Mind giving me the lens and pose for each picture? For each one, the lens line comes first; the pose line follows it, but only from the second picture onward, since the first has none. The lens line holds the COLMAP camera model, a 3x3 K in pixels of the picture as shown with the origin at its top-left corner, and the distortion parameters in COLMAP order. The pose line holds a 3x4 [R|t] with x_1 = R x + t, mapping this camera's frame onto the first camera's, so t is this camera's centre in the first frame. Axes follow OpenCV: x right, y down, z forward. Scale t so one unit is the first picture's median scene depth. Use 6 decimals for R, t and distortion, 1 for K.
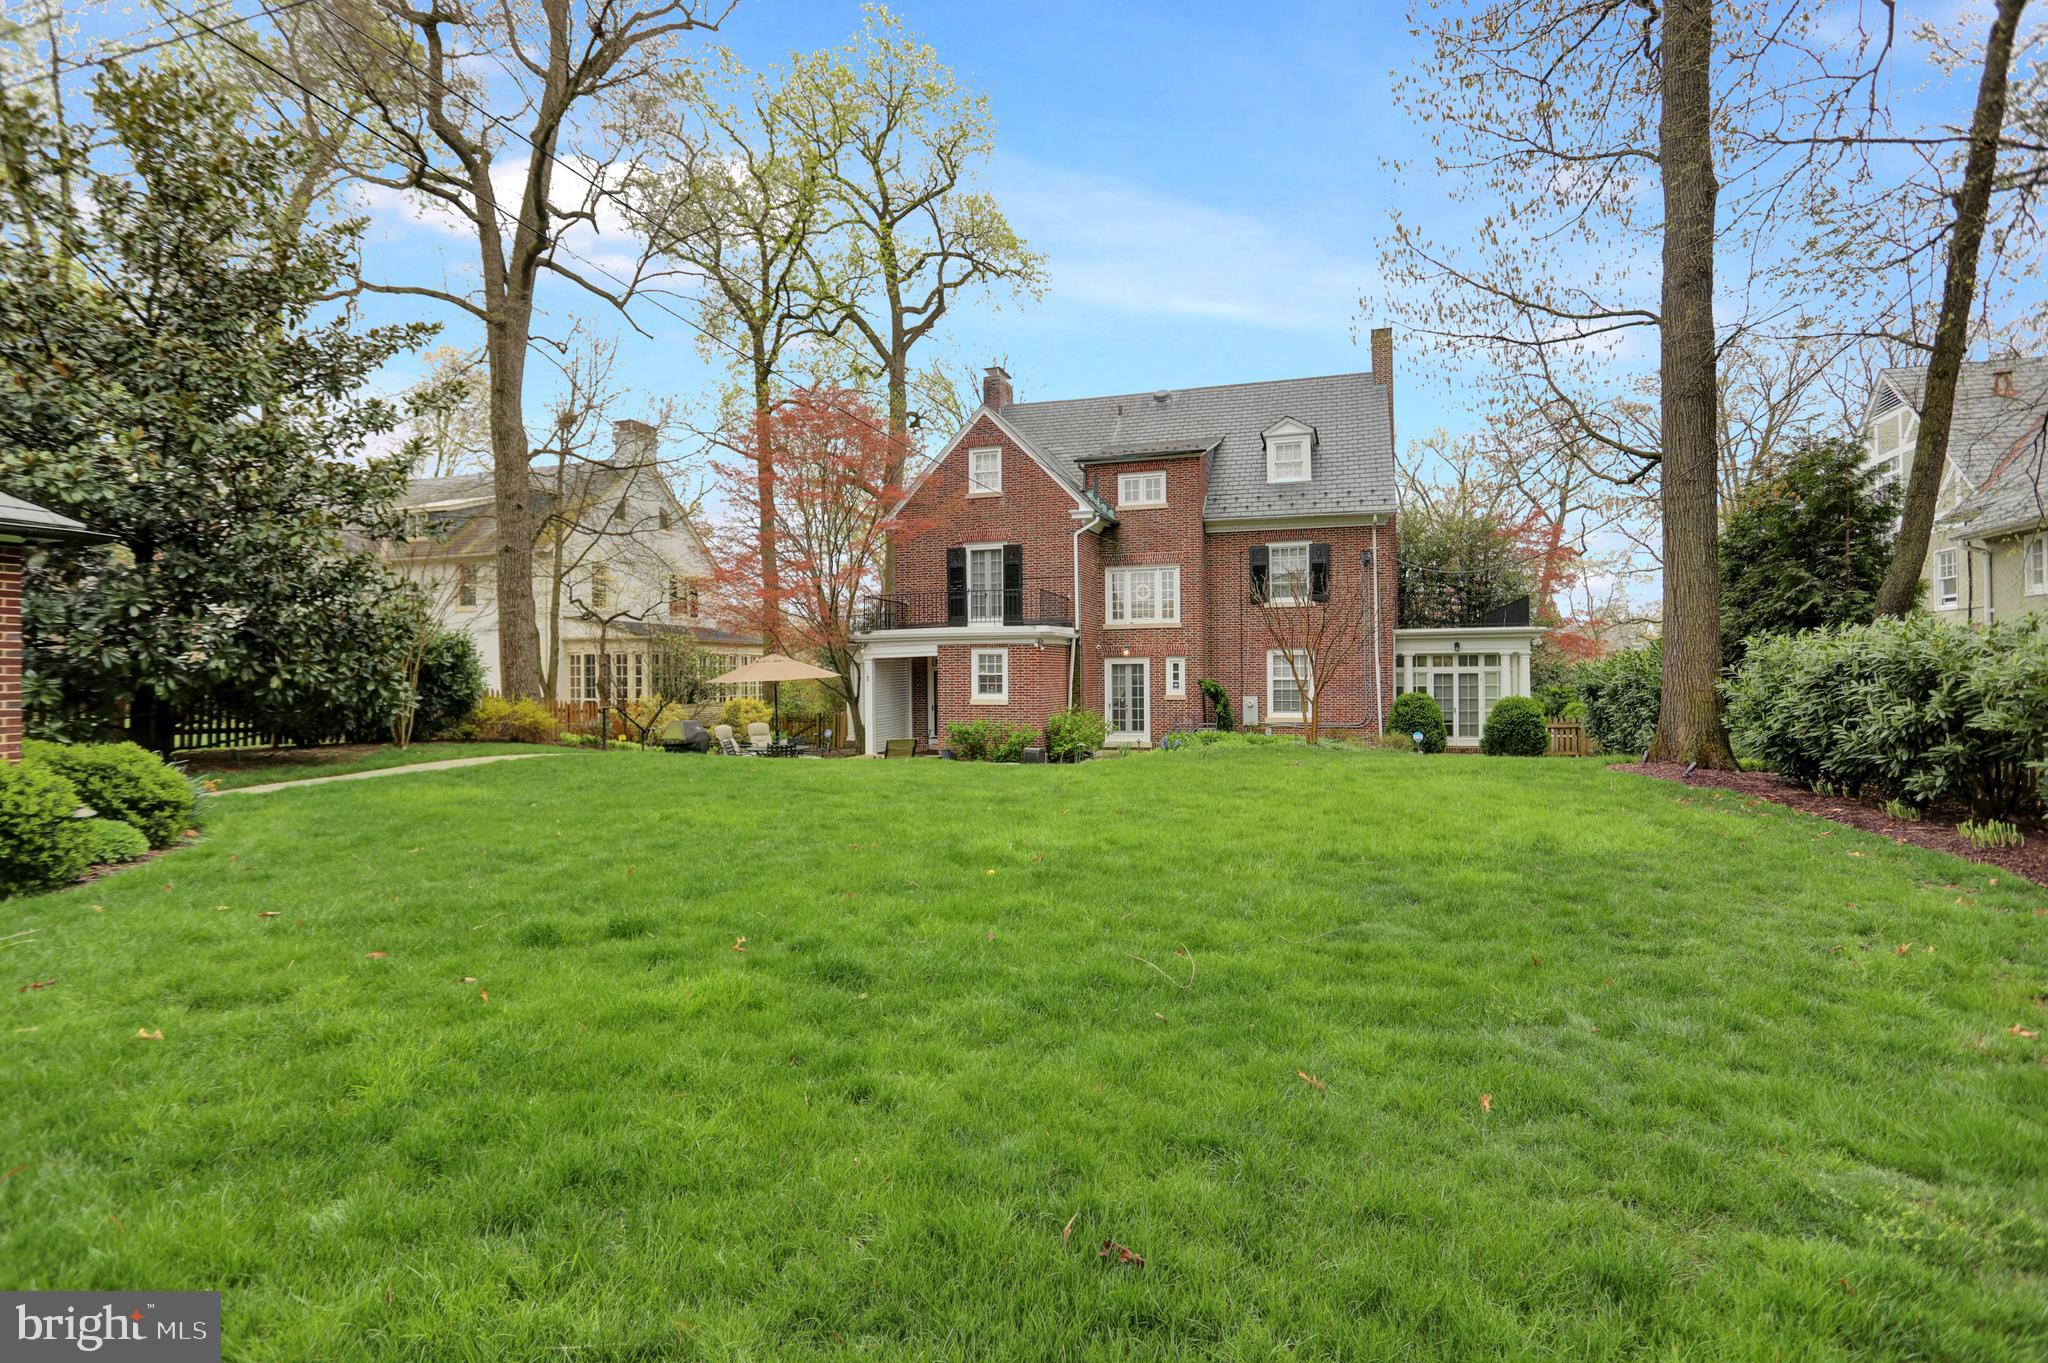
lens RADIAL K [[951.5, 0, 1024.0], [0, 951.5, 681.5], [0, 0, 1]] dist [-0.043919, 0.000312]
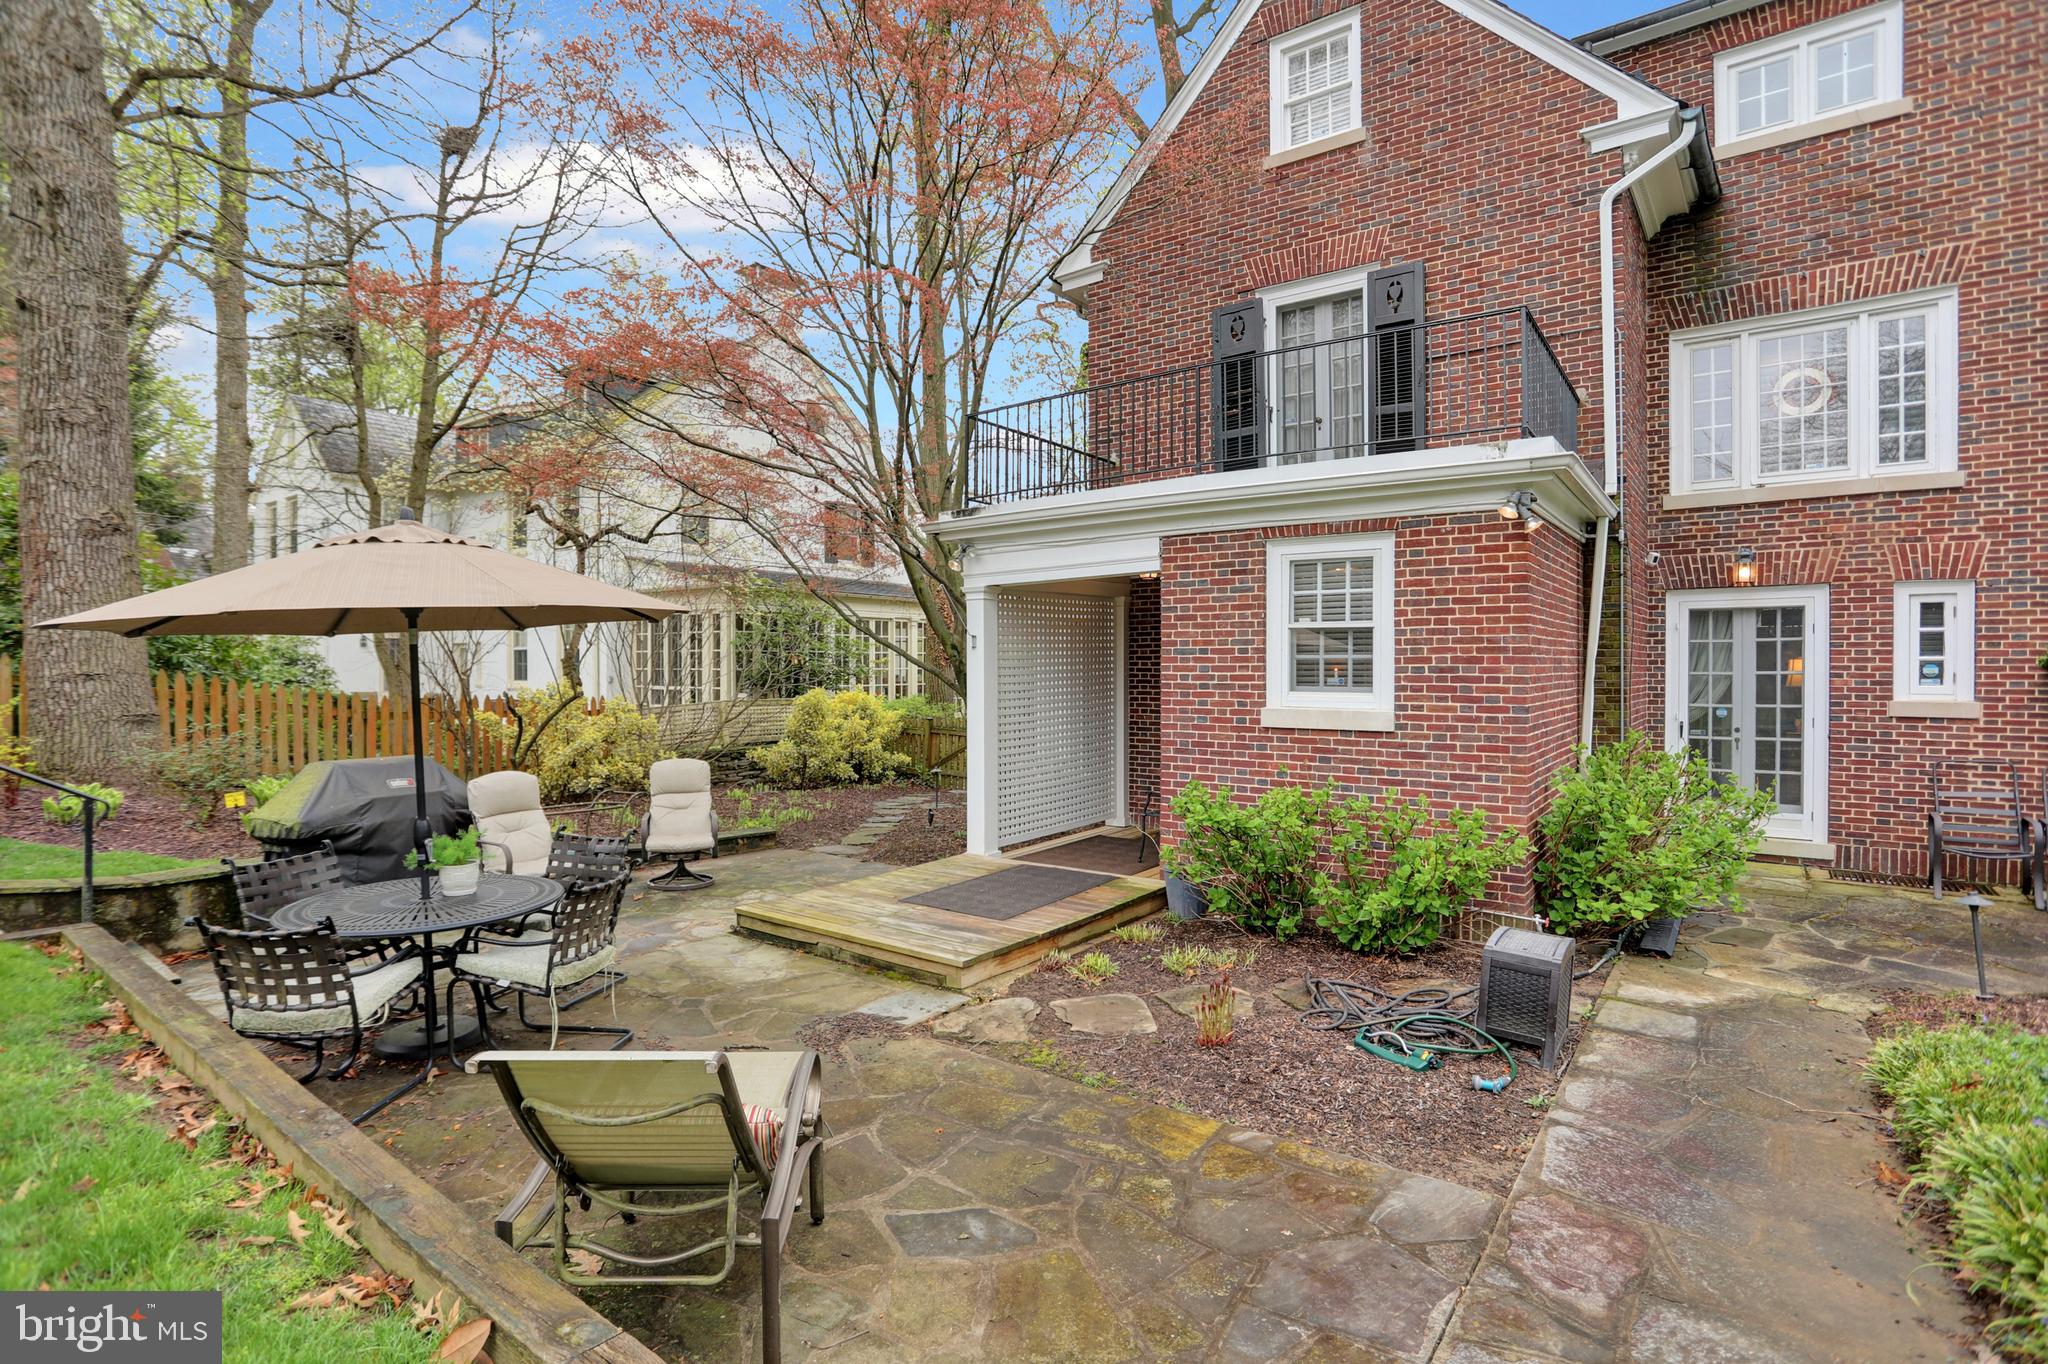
lens RADIAL K [[951.5, 0, 1024.0], [0, 951.5, 682.0], [0, 0, 1]] dist [-0.043919, 0.000312]
pose [[0.942905, 0.012544, -0.332825, -0.024265], [-0.008662, 0.999876, 0.013146, 0.006170], [0.332949, -0.009512, 0.942897, 0.614689]]
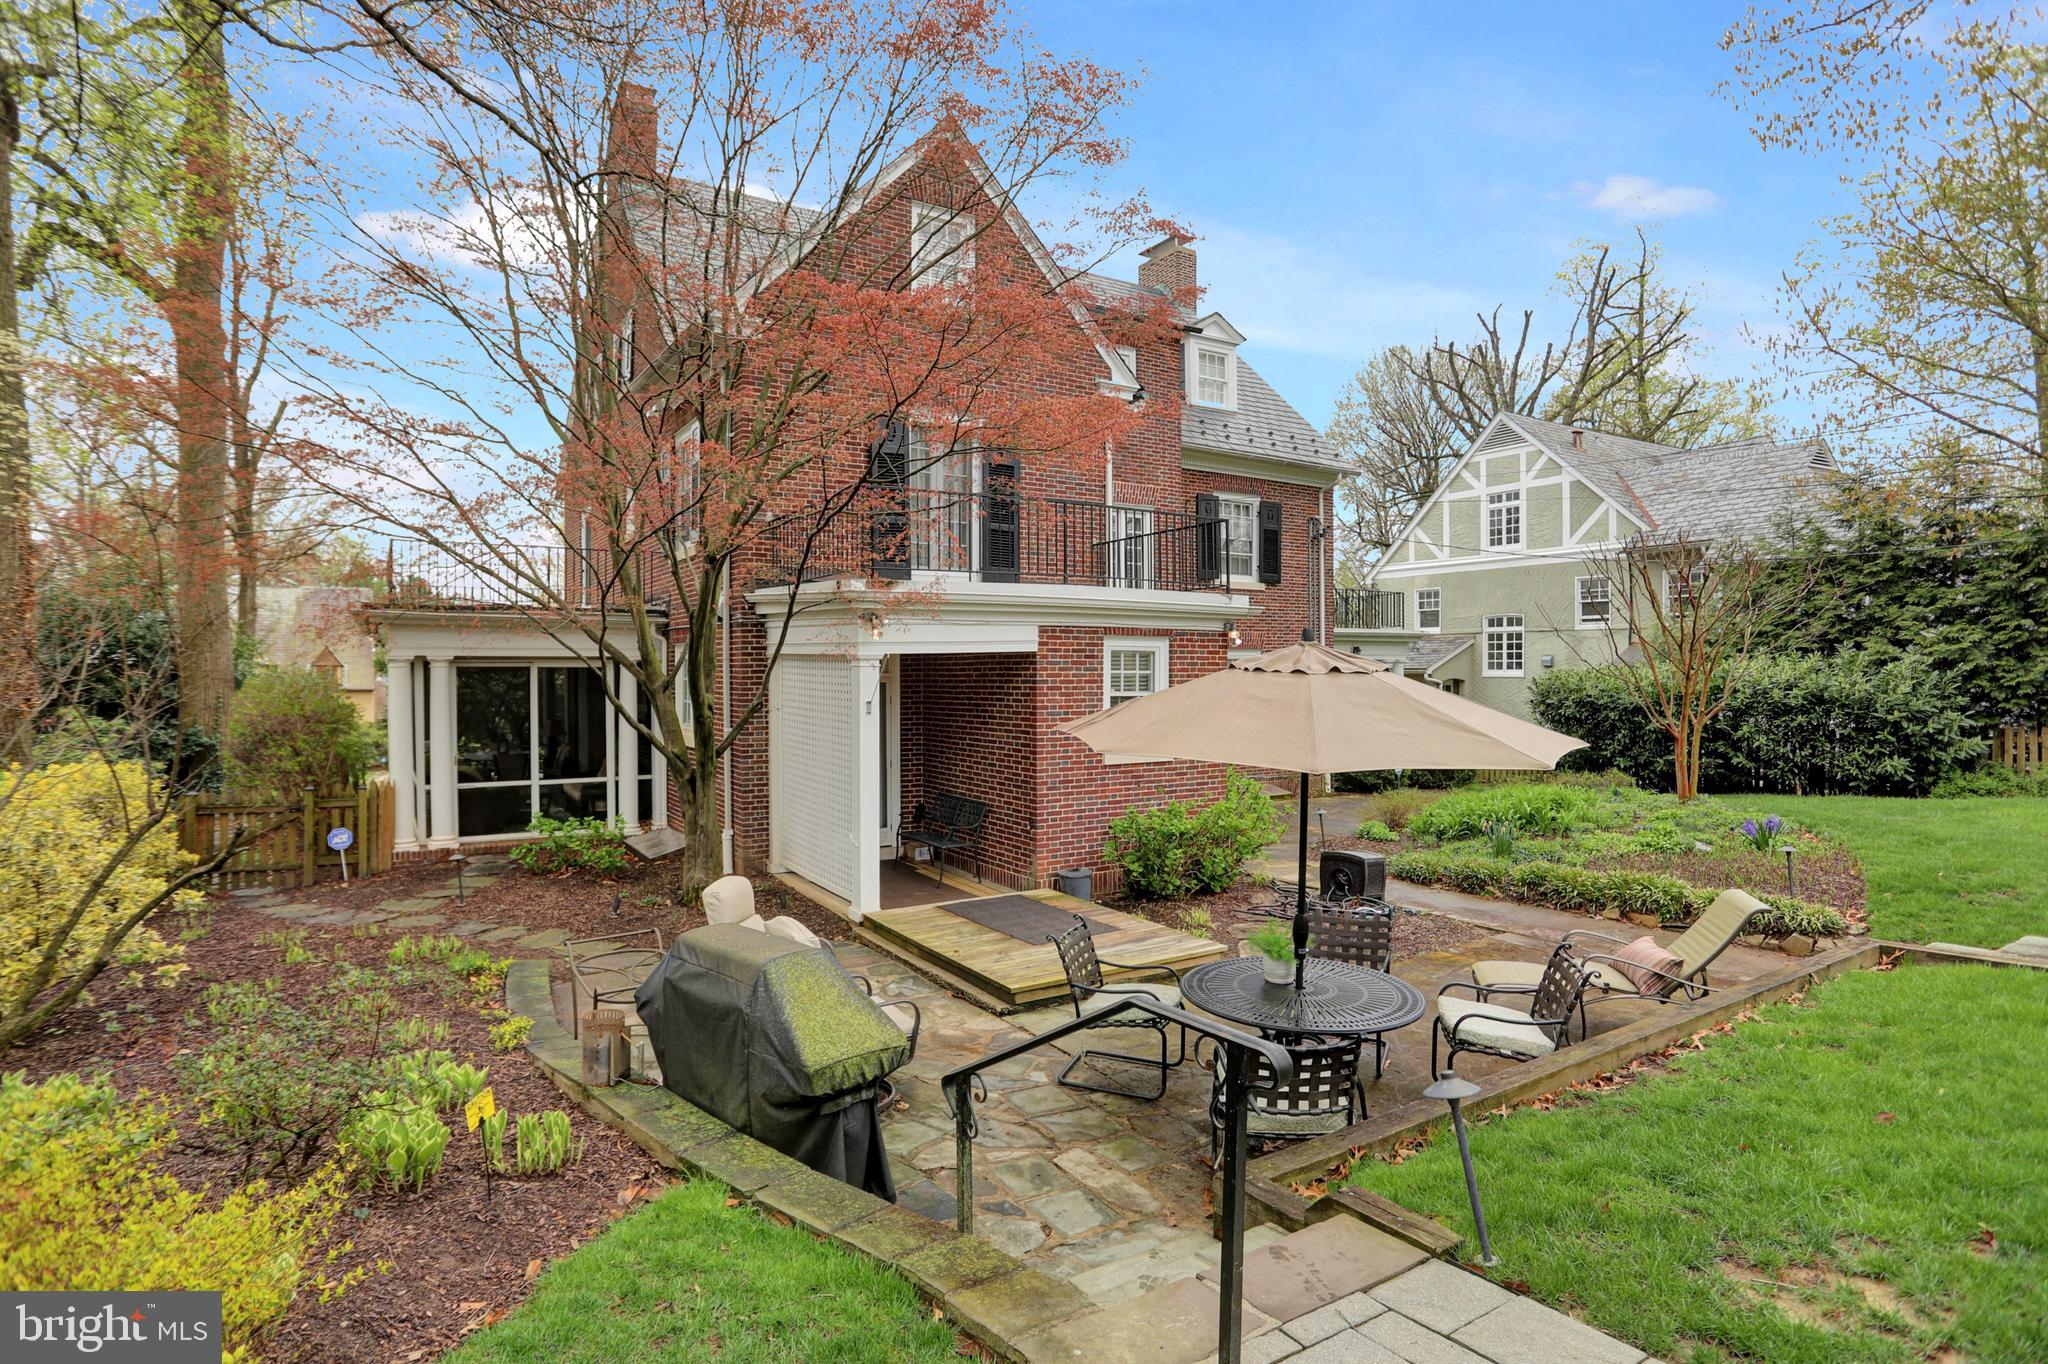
lens RADIAL K [[1003.7, 0, 1024.0], [0, 1003.7, 682.0], [0, 0, 1]] dist [-0.000777, 0.000021]
pose [[0.672106, -0.000438, 0.740455, -0.378727], [-0.007413, 0.999946, 0.007320, -0.015108], [-0.740418, -0.010409, 0.672066, 0.639394]]
